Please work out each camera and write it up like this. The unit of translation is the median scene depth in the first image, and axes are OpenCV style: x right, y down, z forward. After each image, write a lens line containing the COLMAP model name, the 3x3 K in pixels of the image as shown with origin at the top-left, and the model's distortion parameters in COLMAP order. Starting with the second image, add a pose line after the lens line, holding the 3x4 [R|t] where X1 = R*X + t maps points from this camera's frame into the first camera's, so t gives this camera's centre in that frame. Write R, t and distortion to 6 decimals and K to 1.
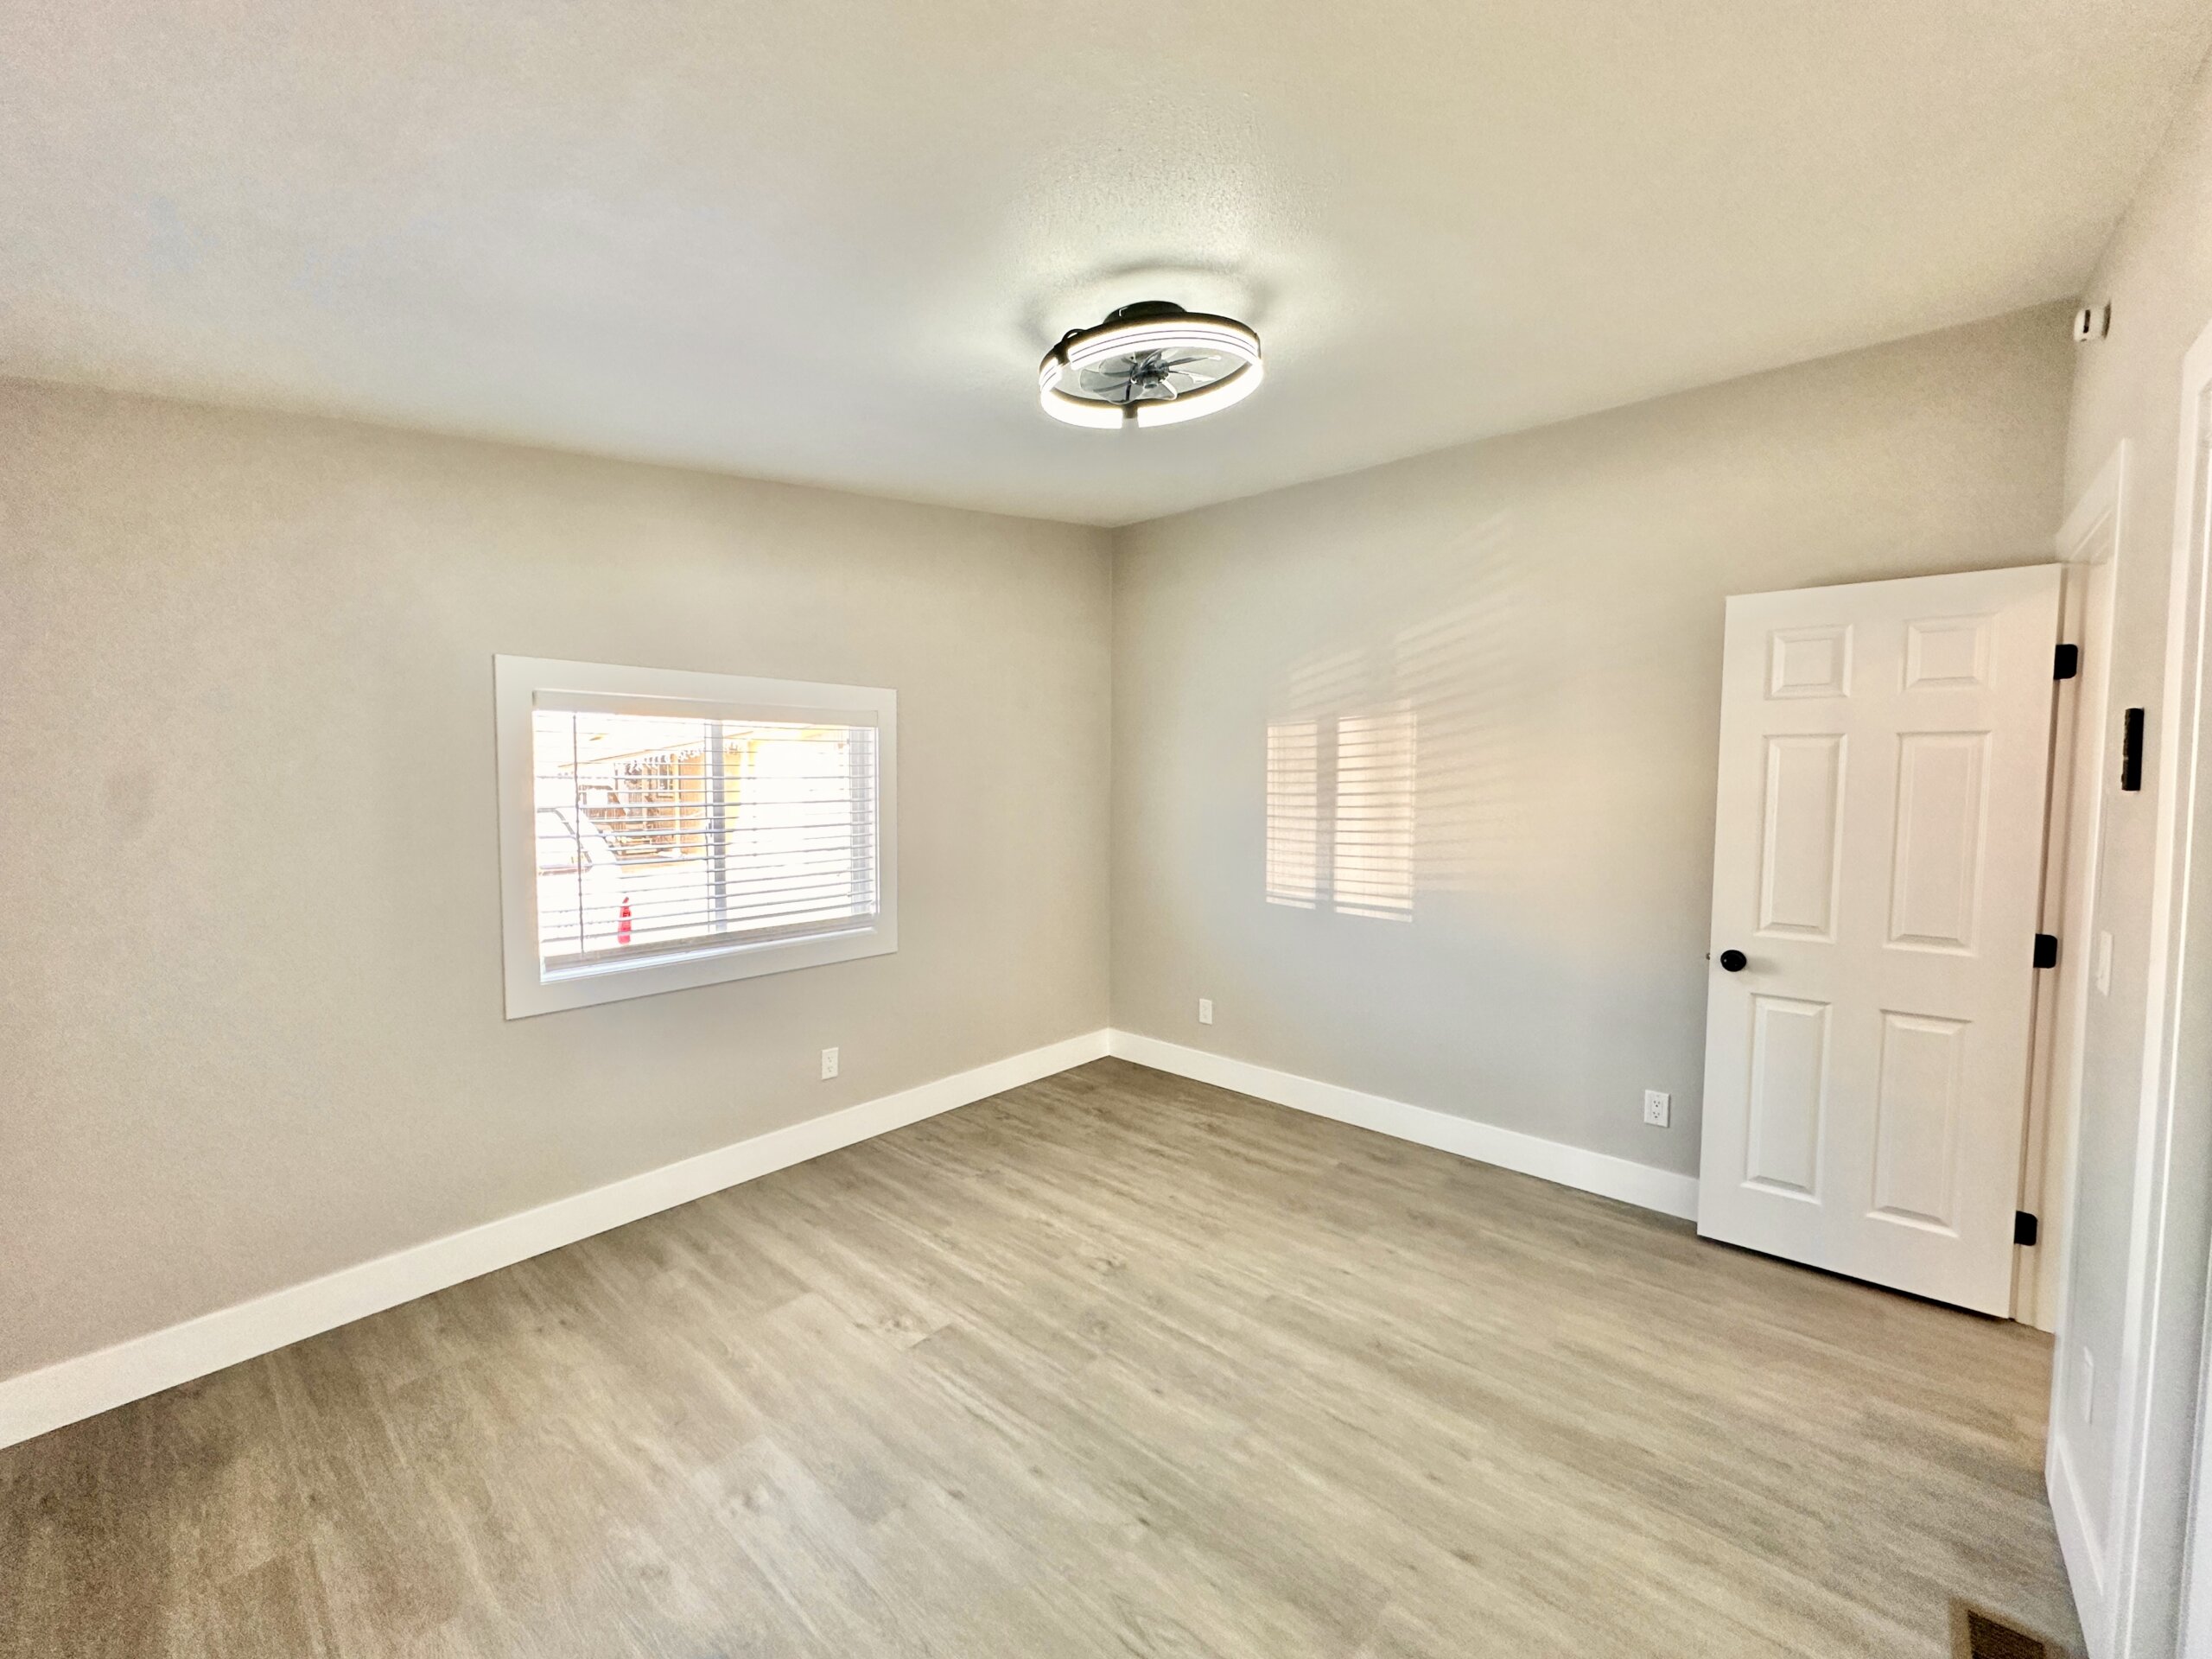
lens RADIAL K [[881.0, 0, 1104.9], [0, 881.0, 826.8], [0, 0, 1]] dist [-0.001147, 0.000690]
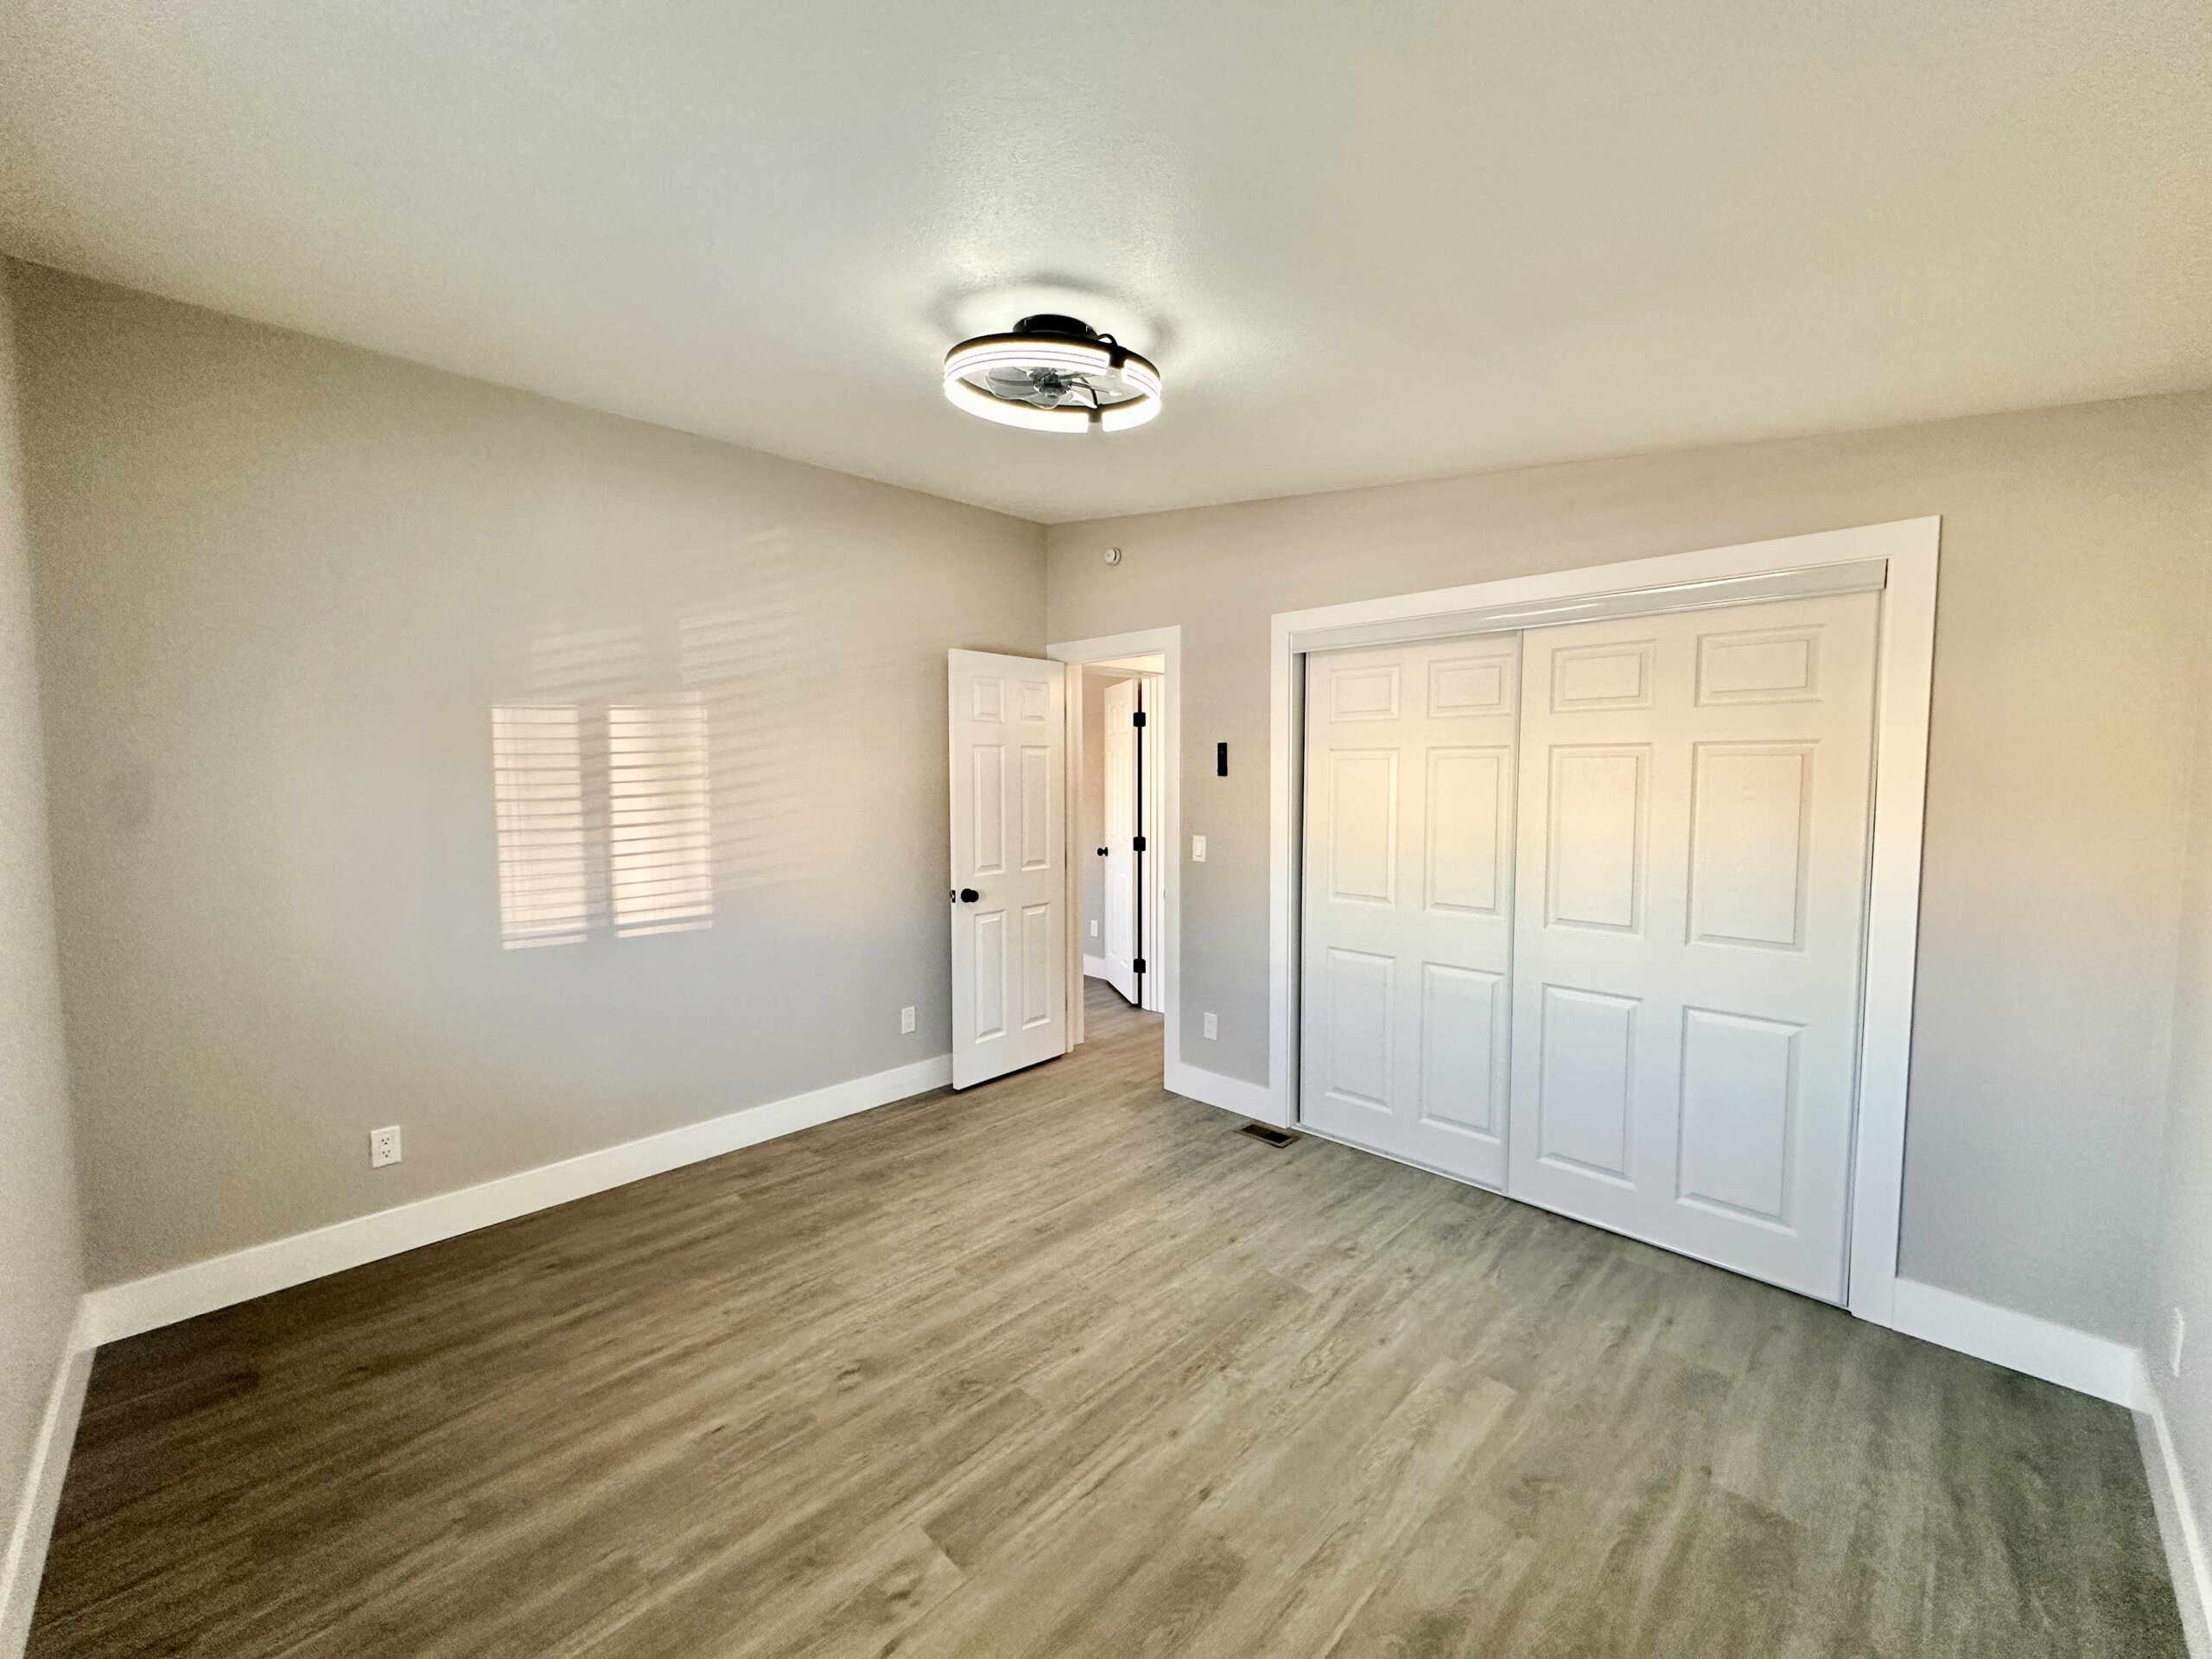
lens RADIAL K [[879.1, 0, 1107.2], [0, 879.1, 826.5], [0, 0, 1]] dist [-0.000664, 0.000479]
pose [[0.056756, -0.069741, 0.995949, -0.660294], [0.063161, 0.995810, 0.066132, -0.042309], [-0.996388, 0.059151, 0.060923, 0.592978]]
